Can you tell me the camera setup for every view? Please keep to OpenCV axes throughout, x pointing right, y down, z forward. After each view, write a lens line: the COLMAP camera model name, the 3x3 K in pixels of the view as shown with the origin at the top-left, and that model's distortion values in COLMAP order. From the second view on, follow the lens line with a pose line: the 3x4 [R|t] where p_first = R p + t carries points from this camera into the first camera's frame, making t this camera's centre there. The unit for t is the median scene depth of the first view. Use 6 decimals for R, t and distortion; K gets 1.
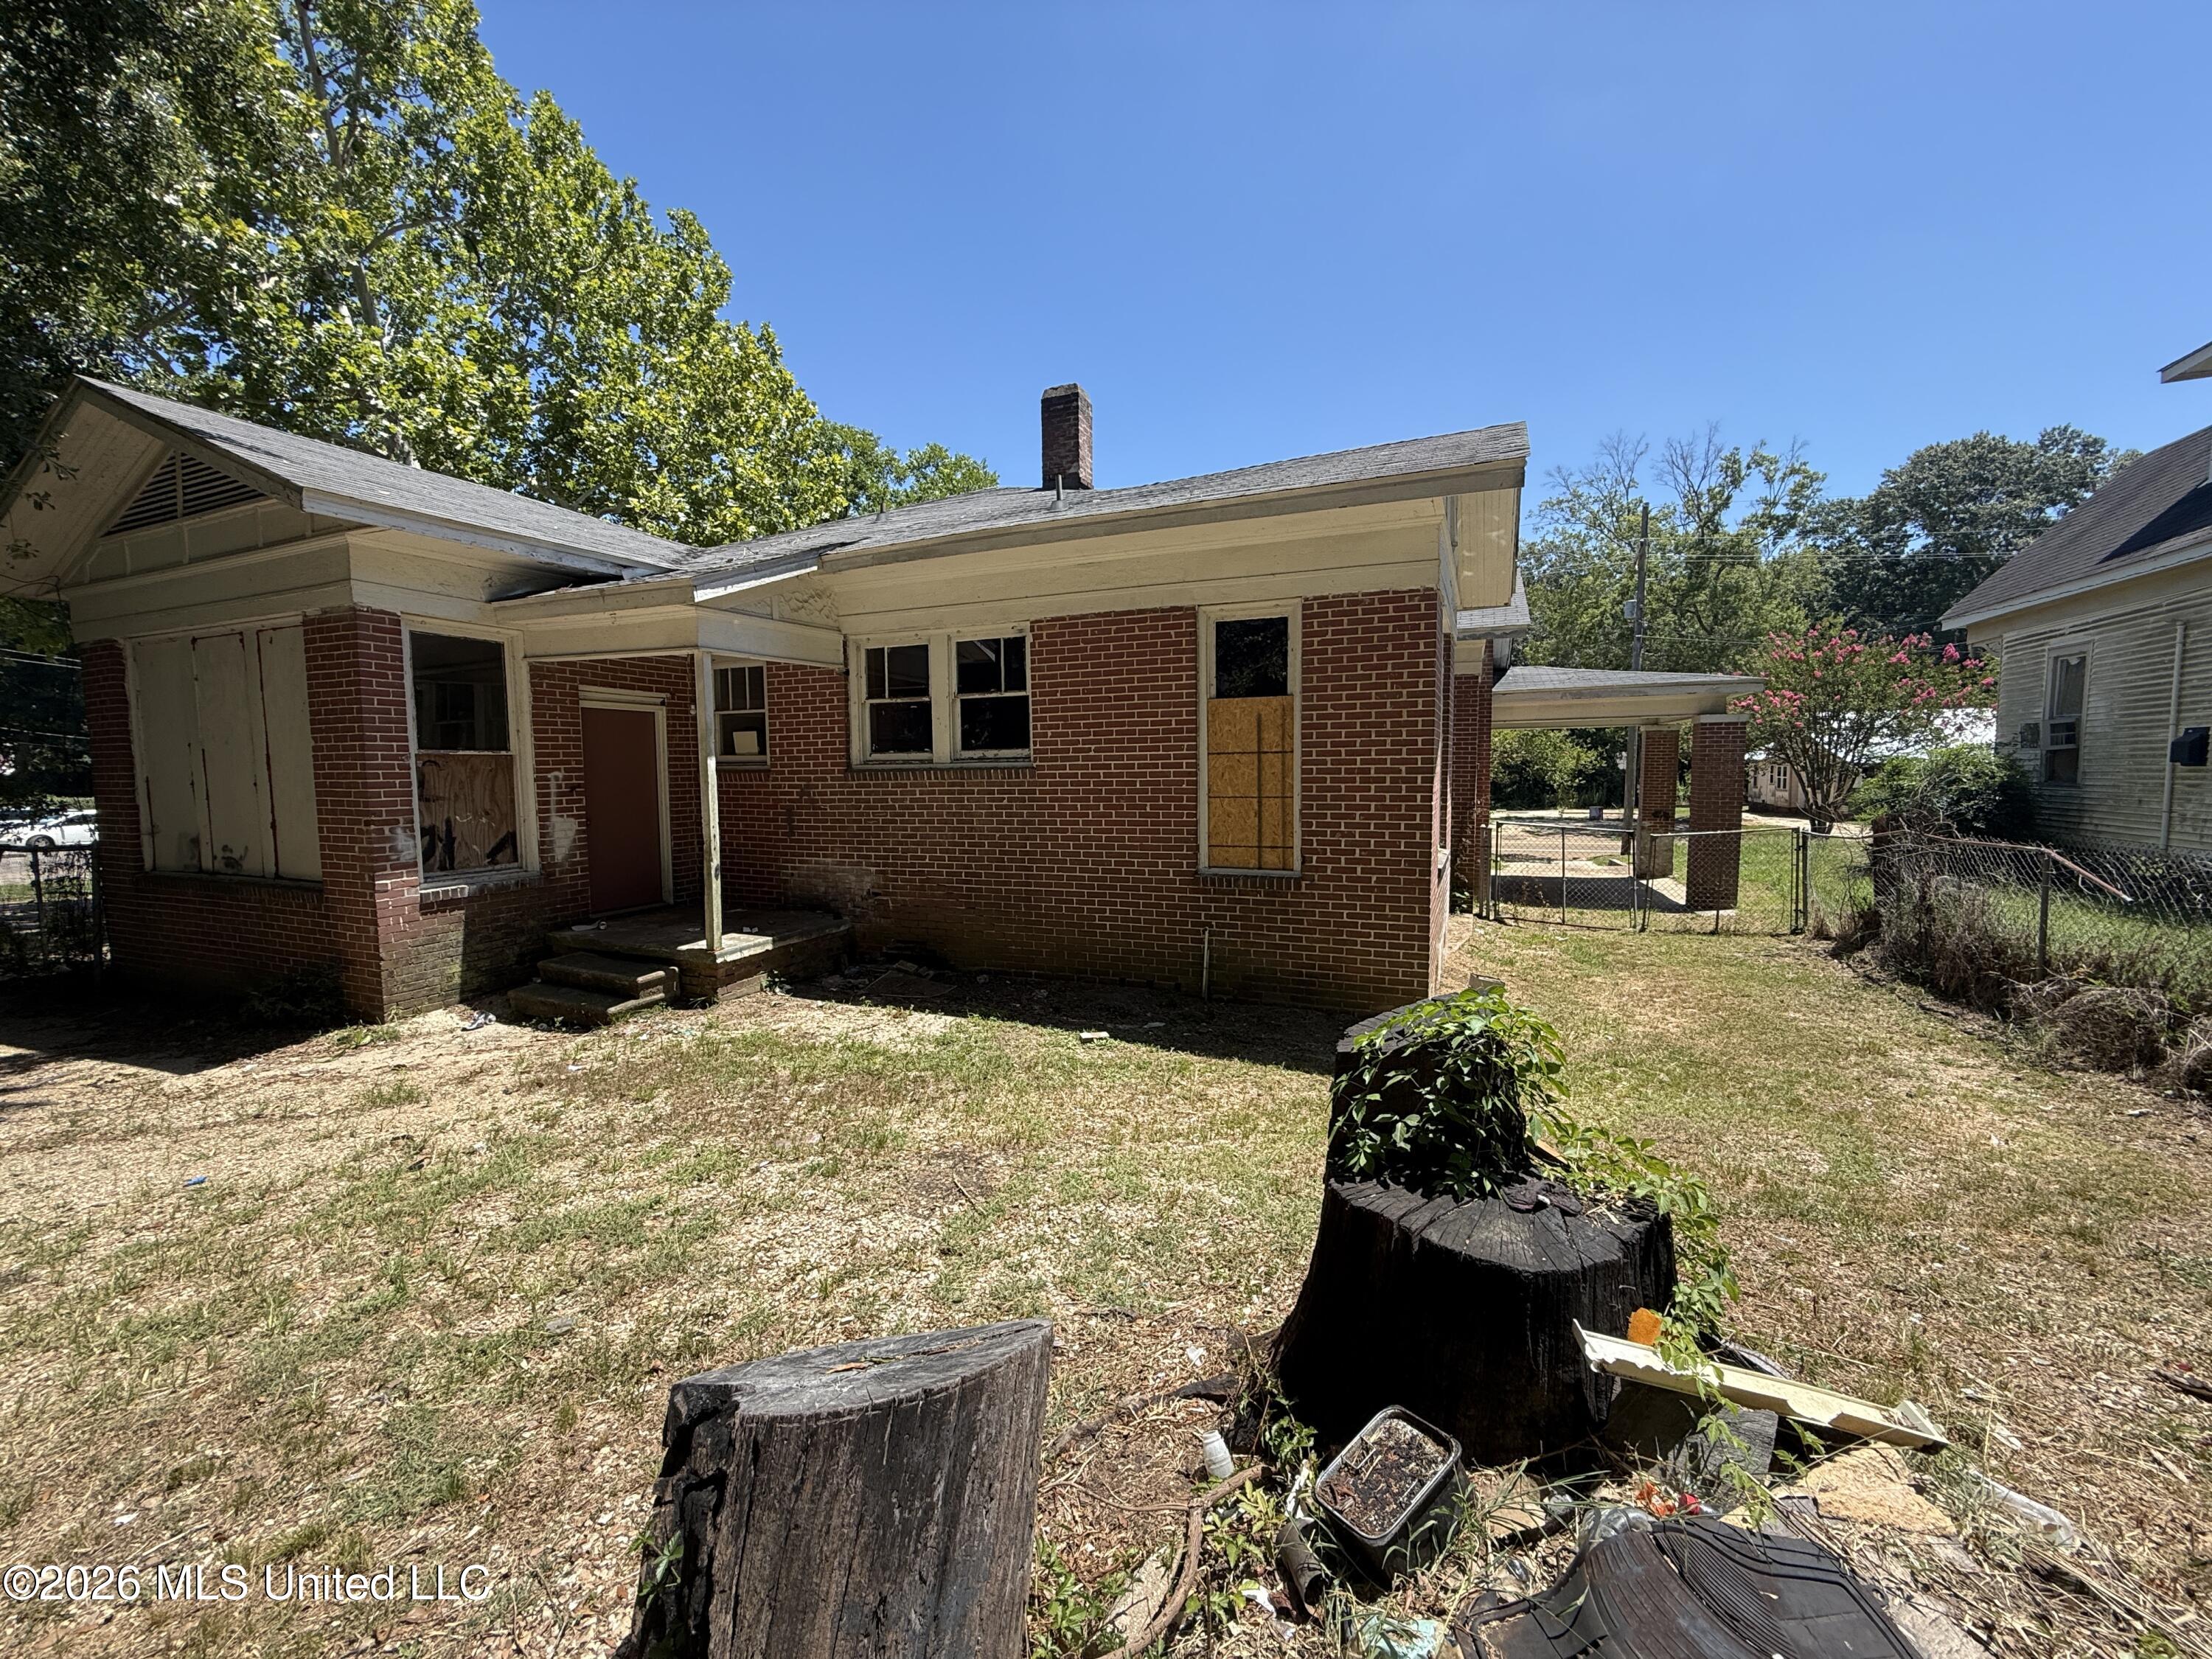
lens RADIAL K [[880.8, 0, 1100.7], [0, 880.8, 830.9], [0, 0, 1]] dist [0.000865, 0.000087]
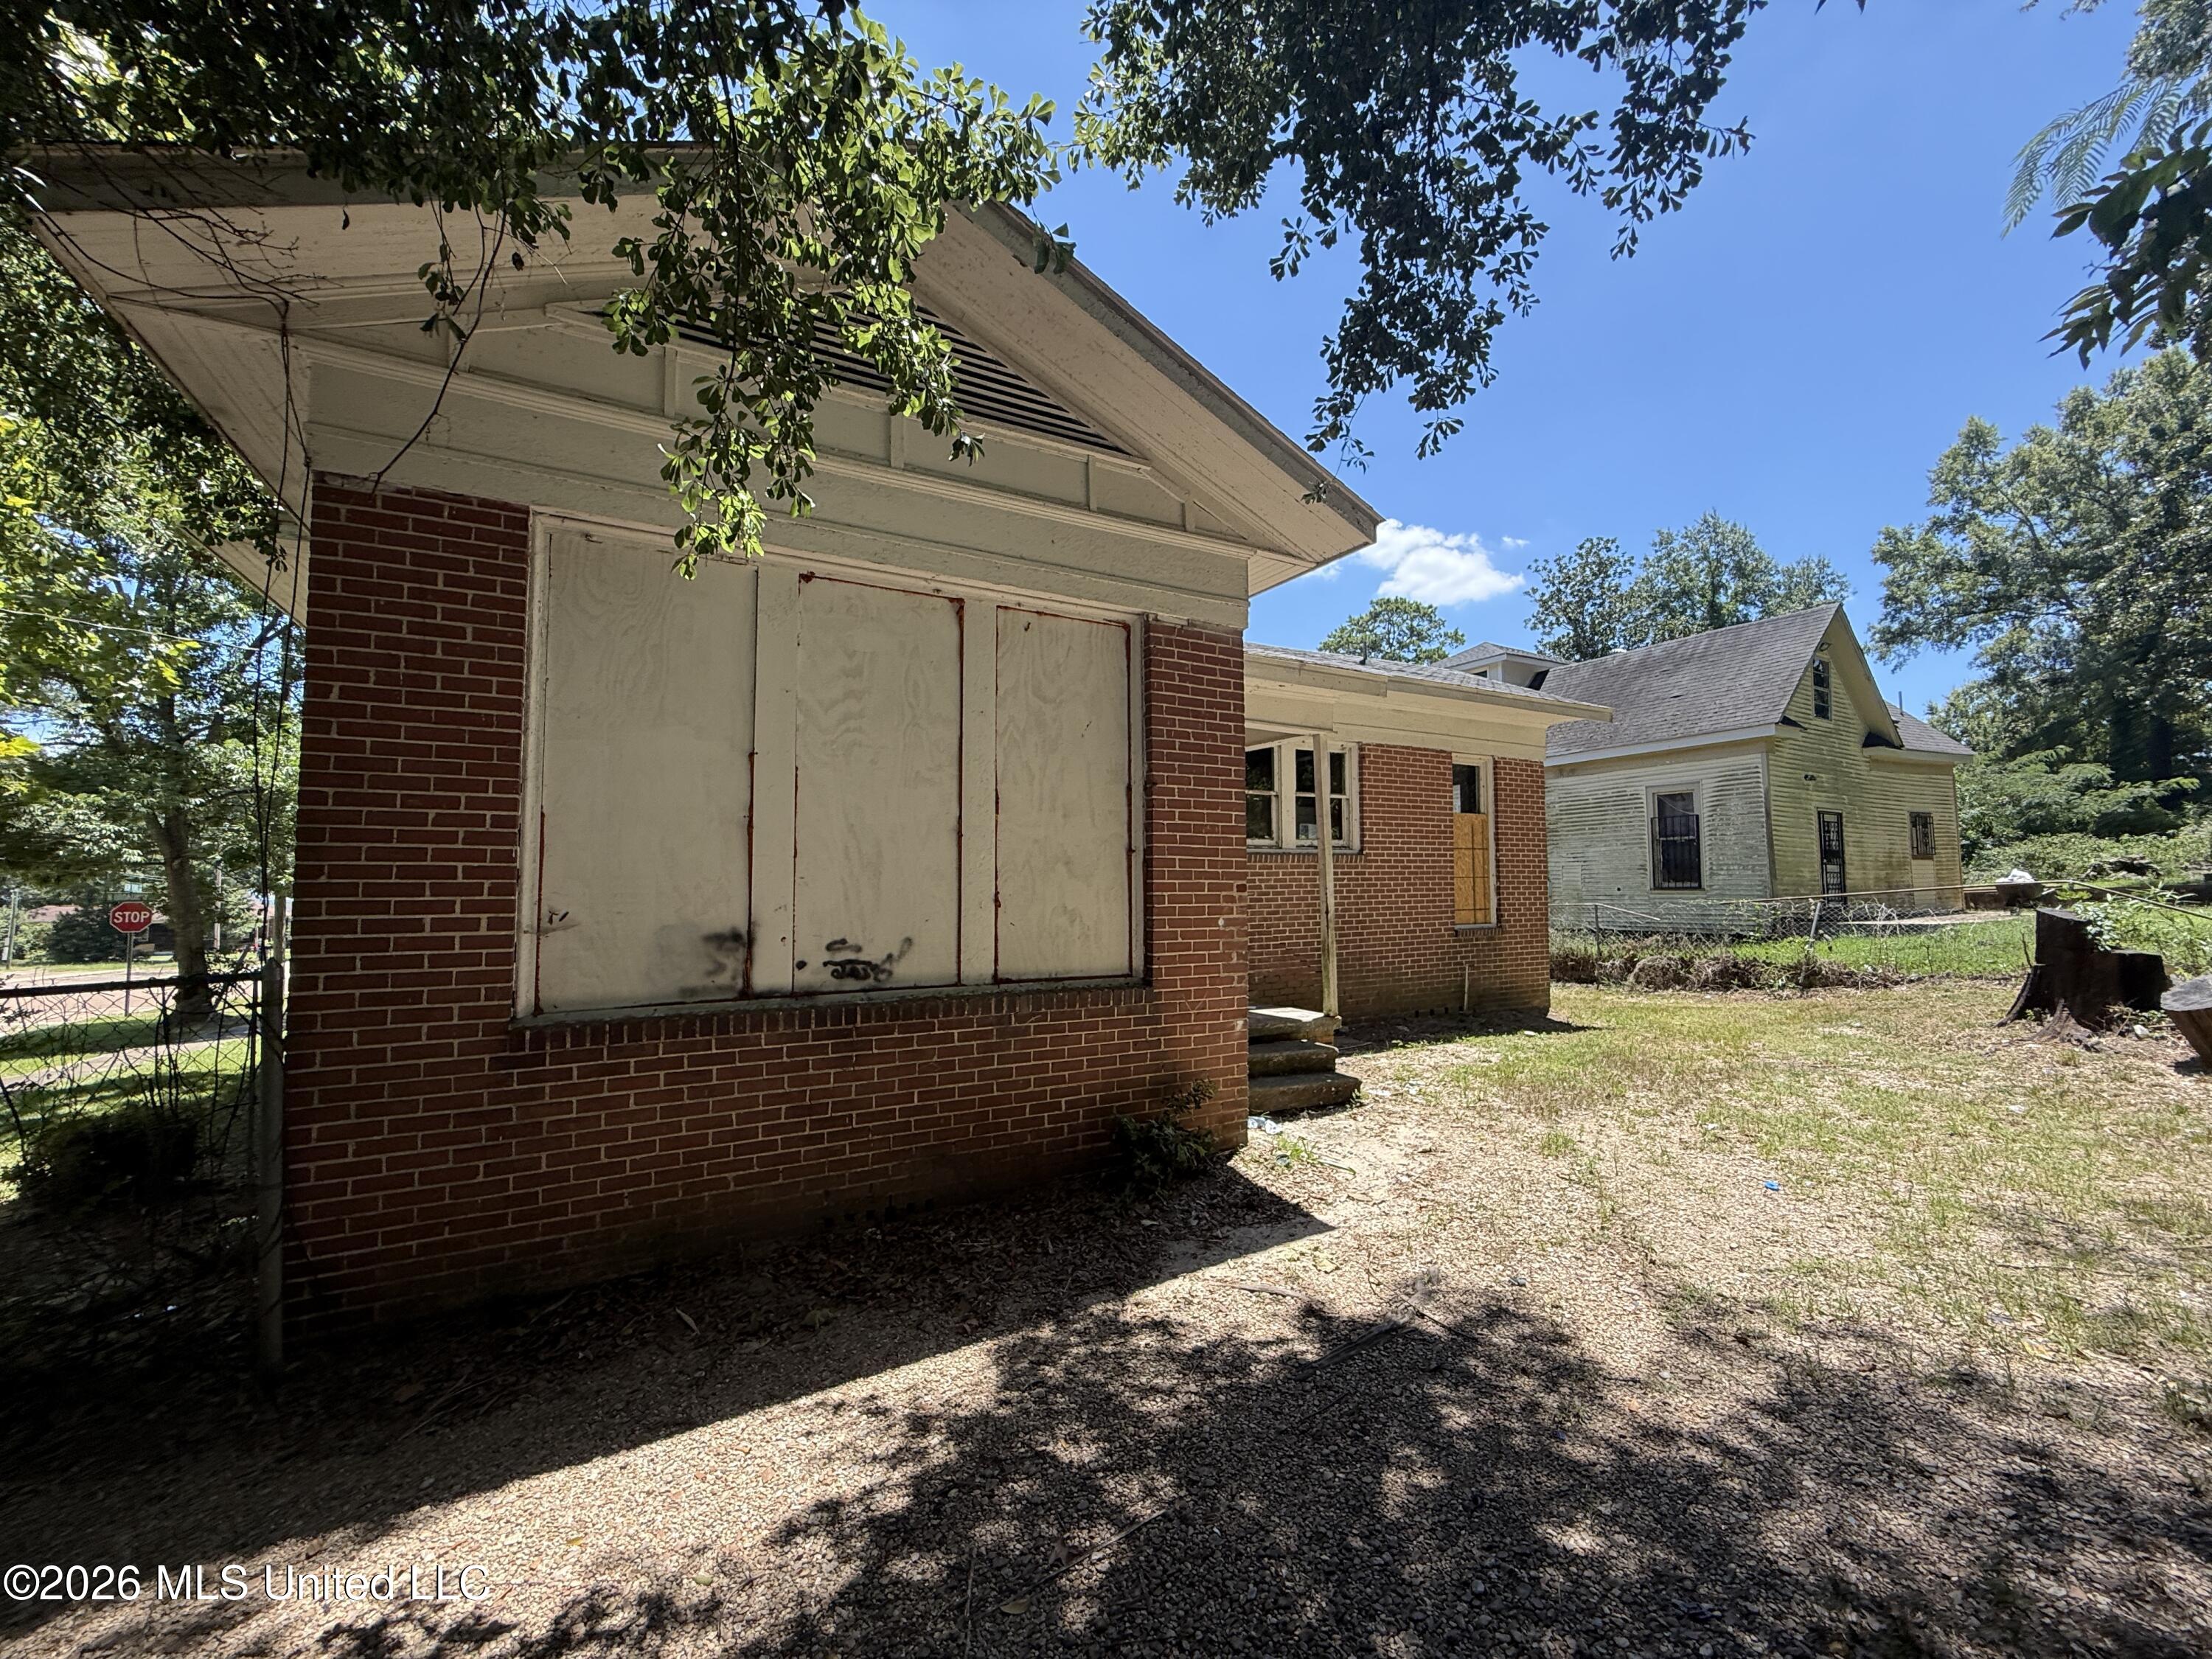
lens RADIAL K [[880.8, 0, 1100.7], [0, 880.8, 830.9], [0, 0, 1]] dist [0.000865, 0.000087]
pose [[0.604234, 0.057489, 0.794730, -1.480044], [0.052474, 0.992358, -0.111681, 0.020338], [-0.795077, 0.109184, 0.596600, 0.582056]]
